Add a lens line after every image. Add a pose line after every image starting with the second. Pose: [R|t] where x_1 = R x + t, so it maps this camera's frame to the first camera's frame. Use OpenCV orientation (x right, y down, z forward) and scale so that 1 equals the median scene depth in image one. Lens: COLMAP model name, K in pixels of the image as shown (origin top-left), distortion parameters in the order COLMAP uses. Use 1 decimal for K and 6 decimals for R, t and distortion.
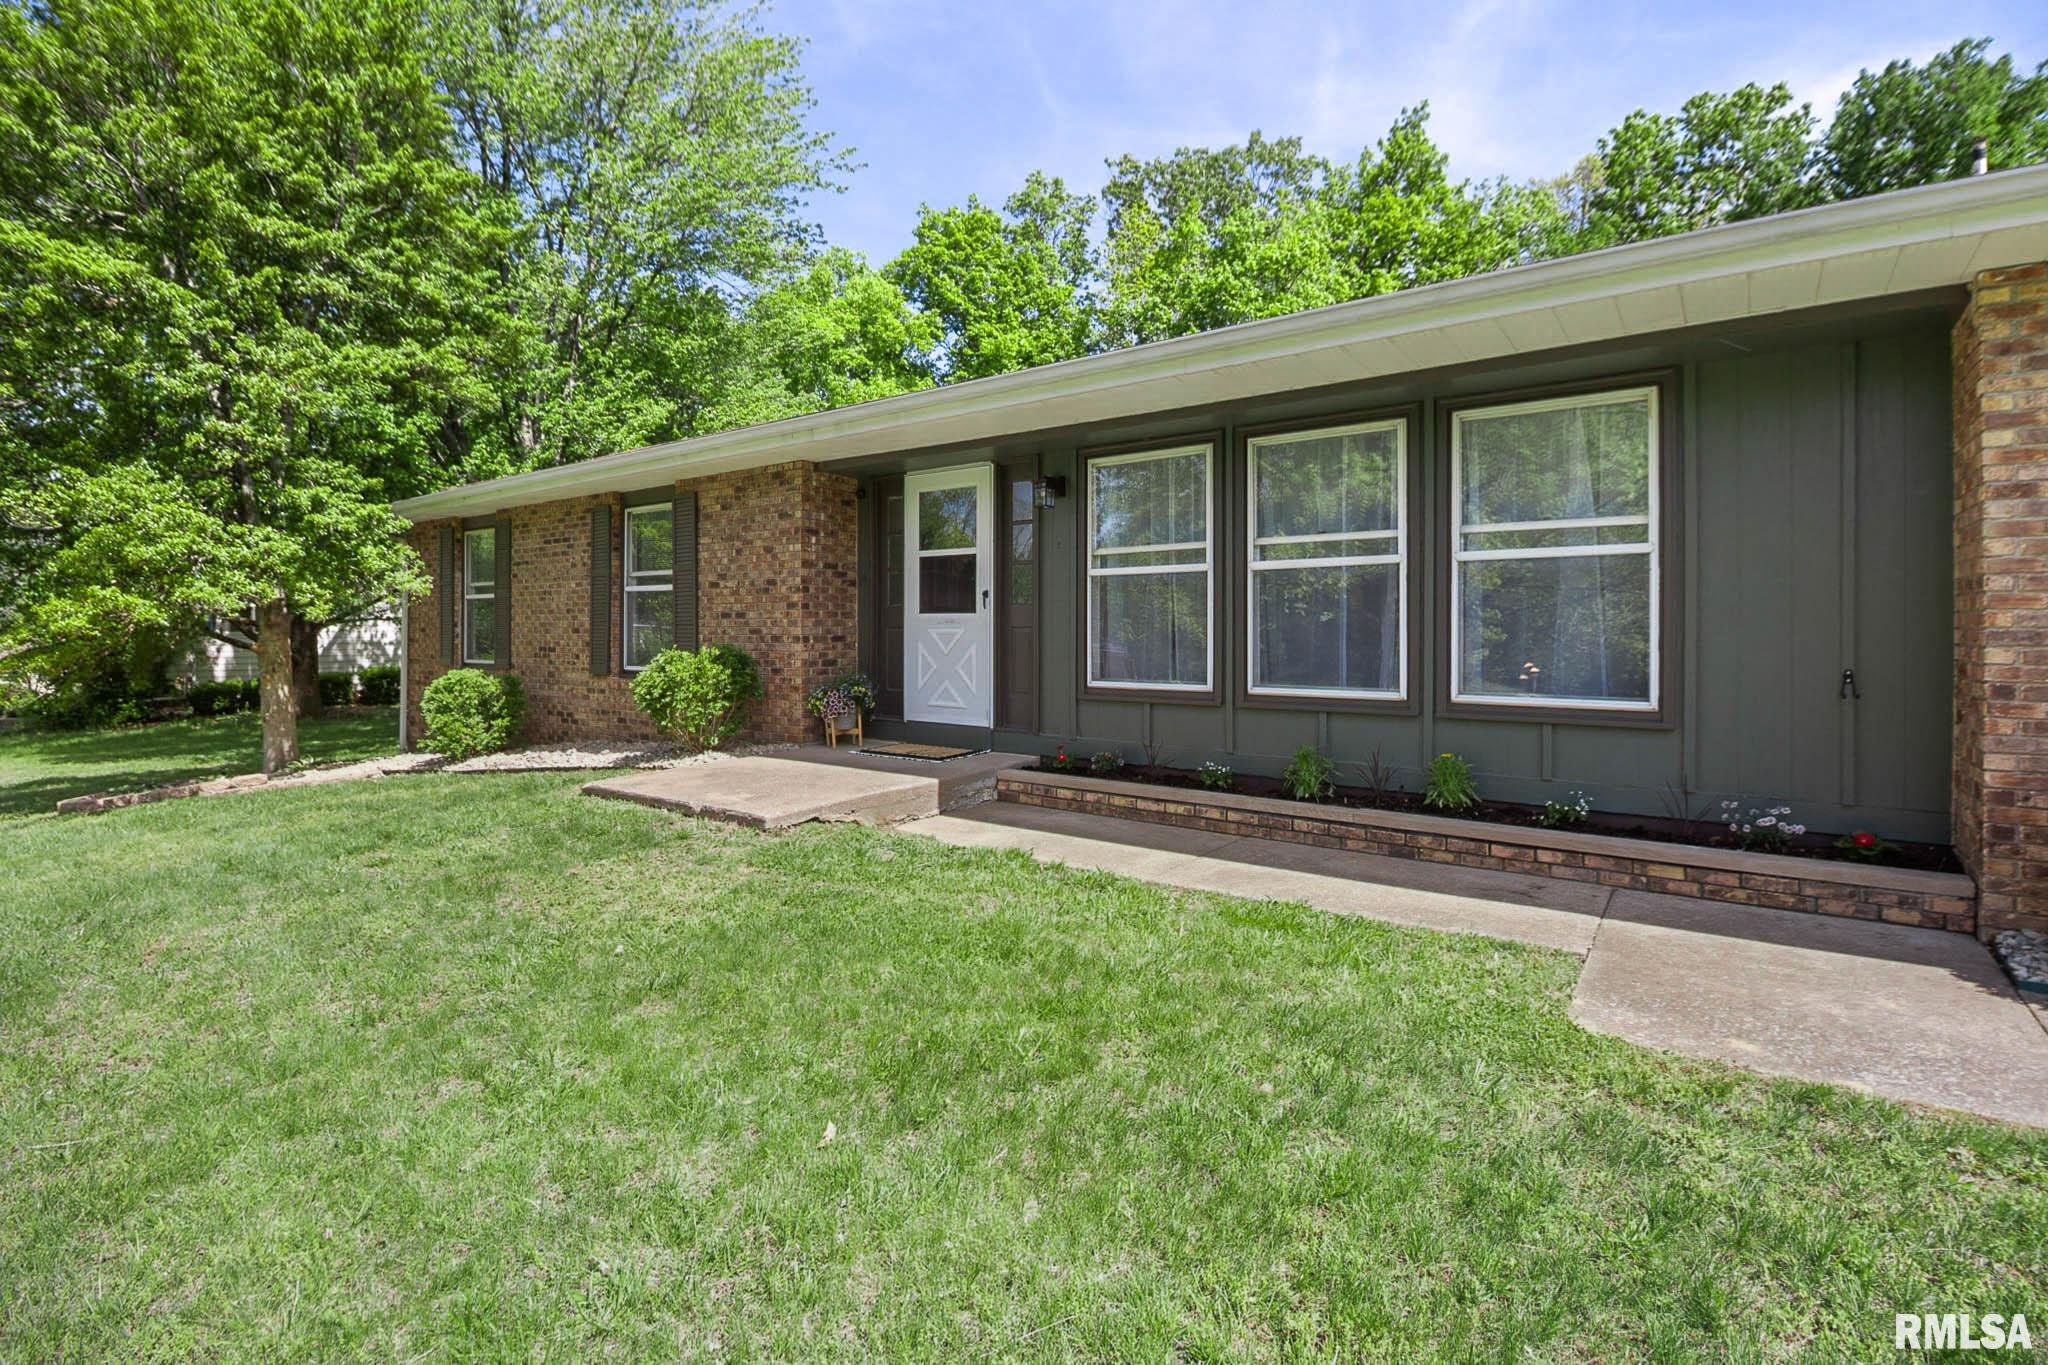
lens RADIAL K [[943.4, 0, 1030.5], [0, 943.4, 669.9], [0, 0, 1]] dist [0.016734, -0.008820]
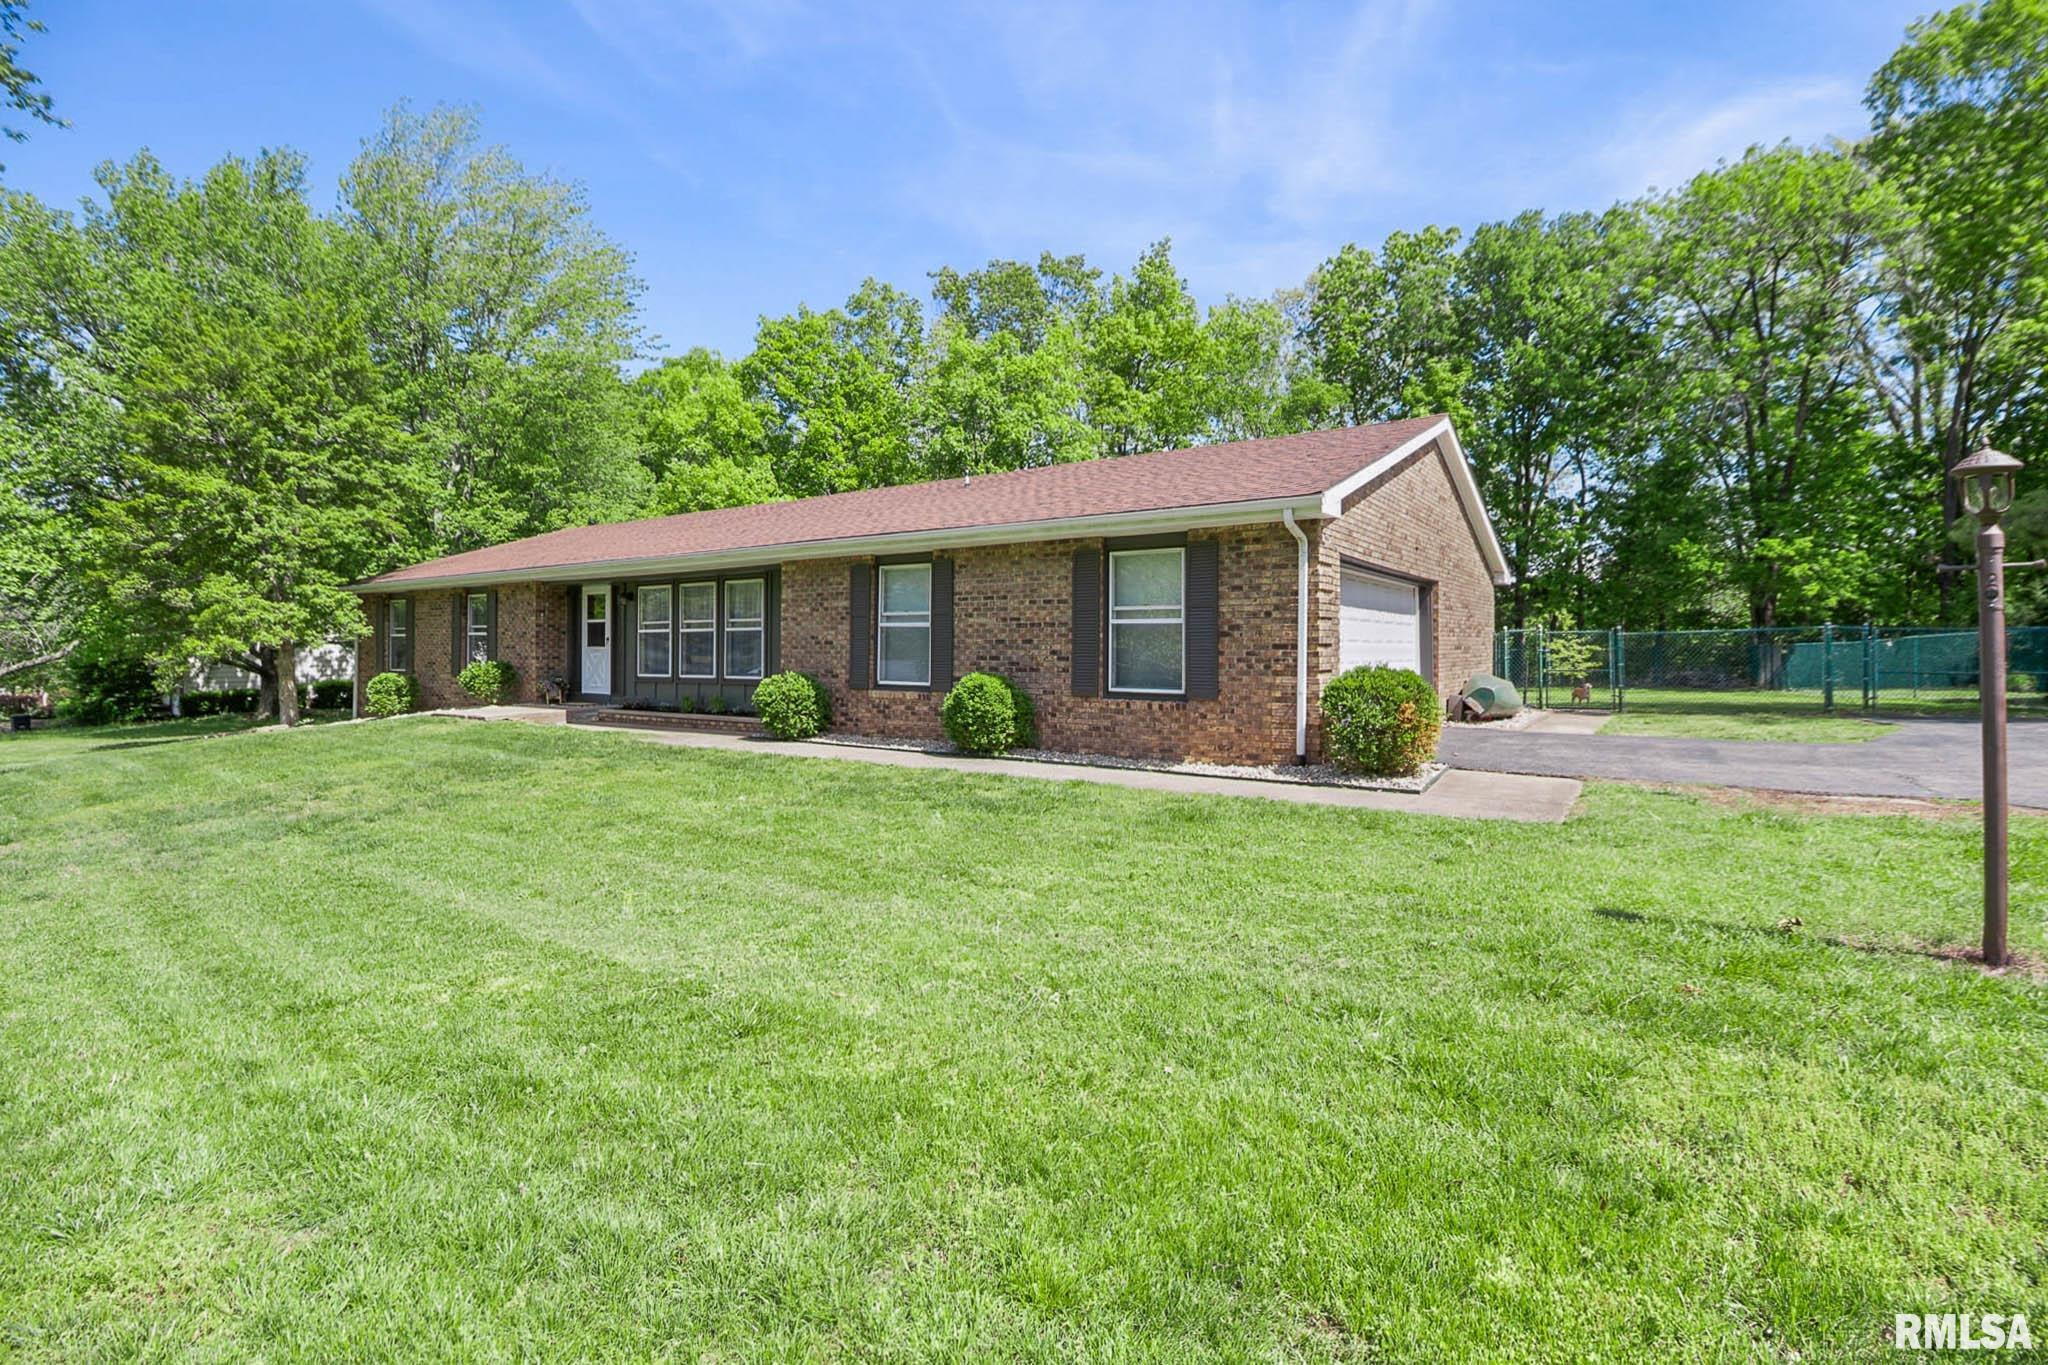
lens RADIAL K [[943.4, 0, 1023.0], [0, 943.4, 679.7], [0, 0, 1]] dist [0.016734, -0.008820]
pose [[0.999065, -0.004146, 0.043029, 0.679064], [0.004435, 0.999968, -0.006627, 0.033481], [-0.043000, 0.006811, 0.999052, -1.098635]]
